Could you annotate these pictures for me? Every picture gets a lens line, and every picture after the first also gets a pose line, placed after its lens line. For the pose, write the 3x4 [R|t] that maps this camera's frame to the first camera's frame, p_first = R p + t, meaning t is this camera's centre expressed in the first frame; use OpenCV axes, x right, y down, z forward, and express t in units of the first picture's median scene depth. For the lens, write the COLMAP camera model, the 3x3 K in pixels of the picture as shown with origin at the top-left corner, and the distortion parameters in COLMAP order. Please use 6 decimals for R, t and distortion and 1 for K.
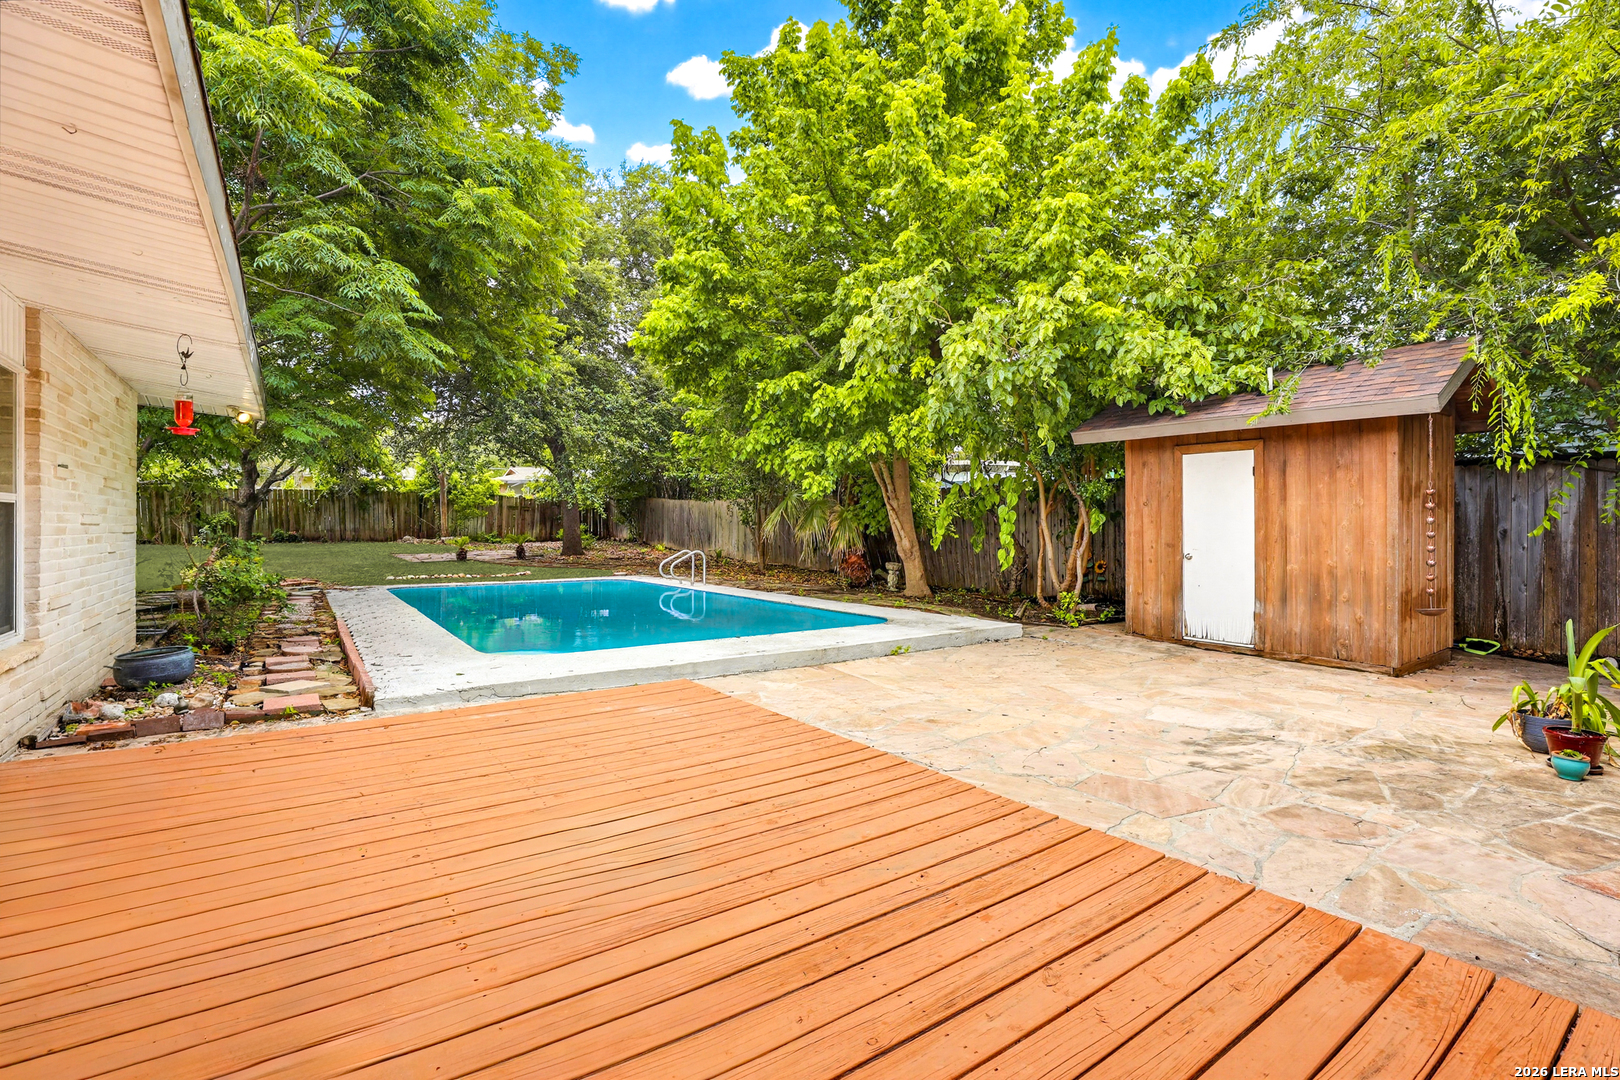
lens RADIAL K [[766.5, 0, 819.8], [0, 766.5, 540.2], [0, 0, 1]] dist [-0.035295, 0.005168]
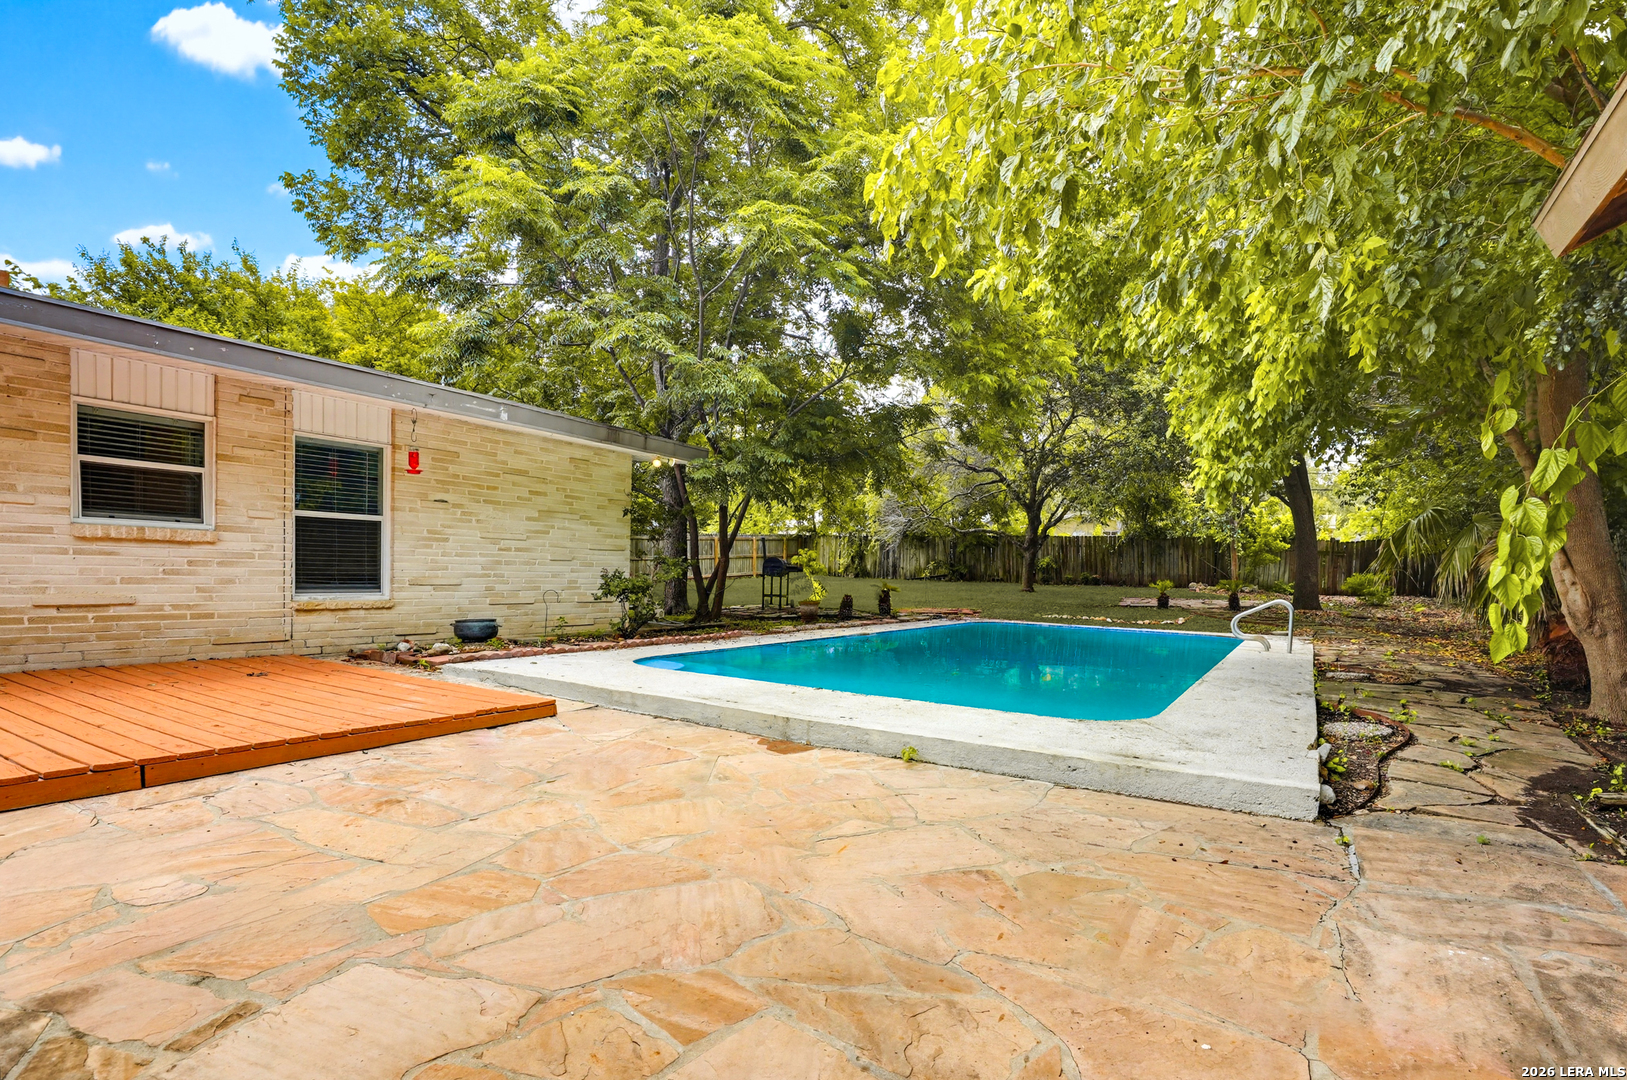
lens RADIAL K [[769.8, 0, 830.4], [0, 769.8, 633.4], [0, 0, 1]] dist [-0.035295, 0.005168]
pose [[0.395826, 0.087358, -0.914161, 0.314860], [-0.043960, 0.996126, 0.076156, 0.009244], [0.917273, 0.010042, 0.398133, 0.386594]]
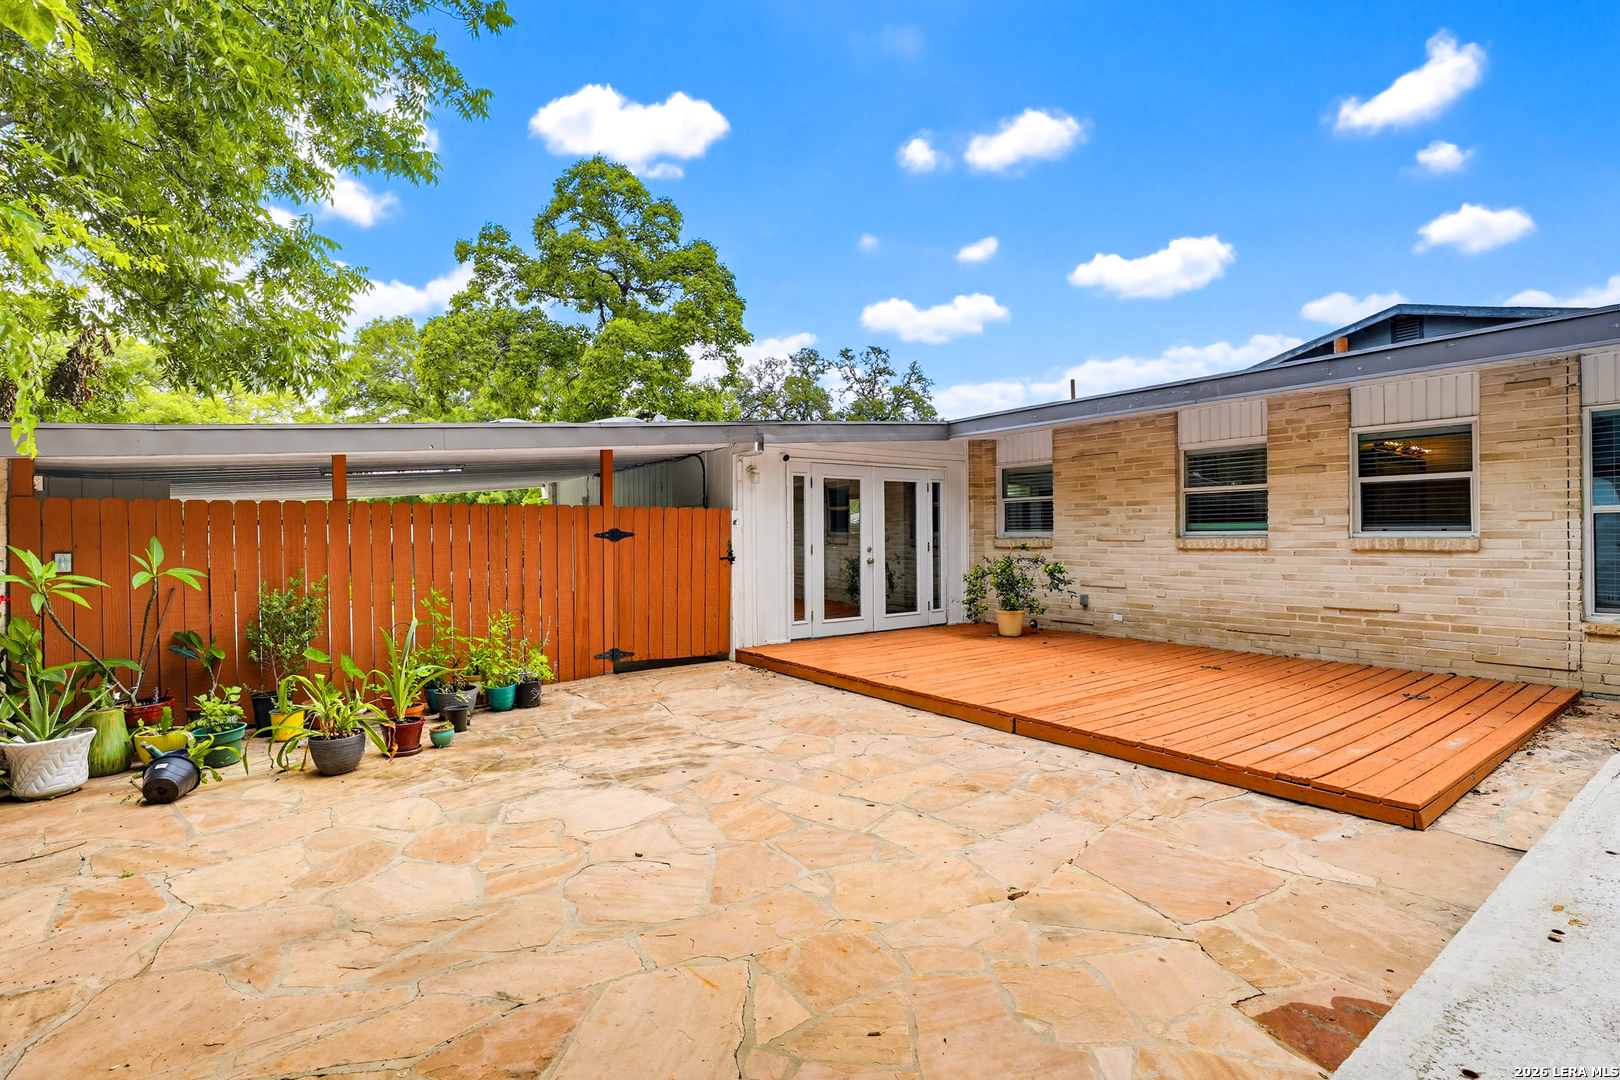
lens RADIAL K [[766.5, 0, 856.5], [0, 766.5, 537.5], [0, 0, 1]] dist [-0.035295, 0.005168]
pose [[-0.998104, 0.006467, -0.061214, 0.110627], [0.005744, 0.999912, 0.011971, -0.009396], [0.061286, 0.011597, -0.998053, 0.627134]]
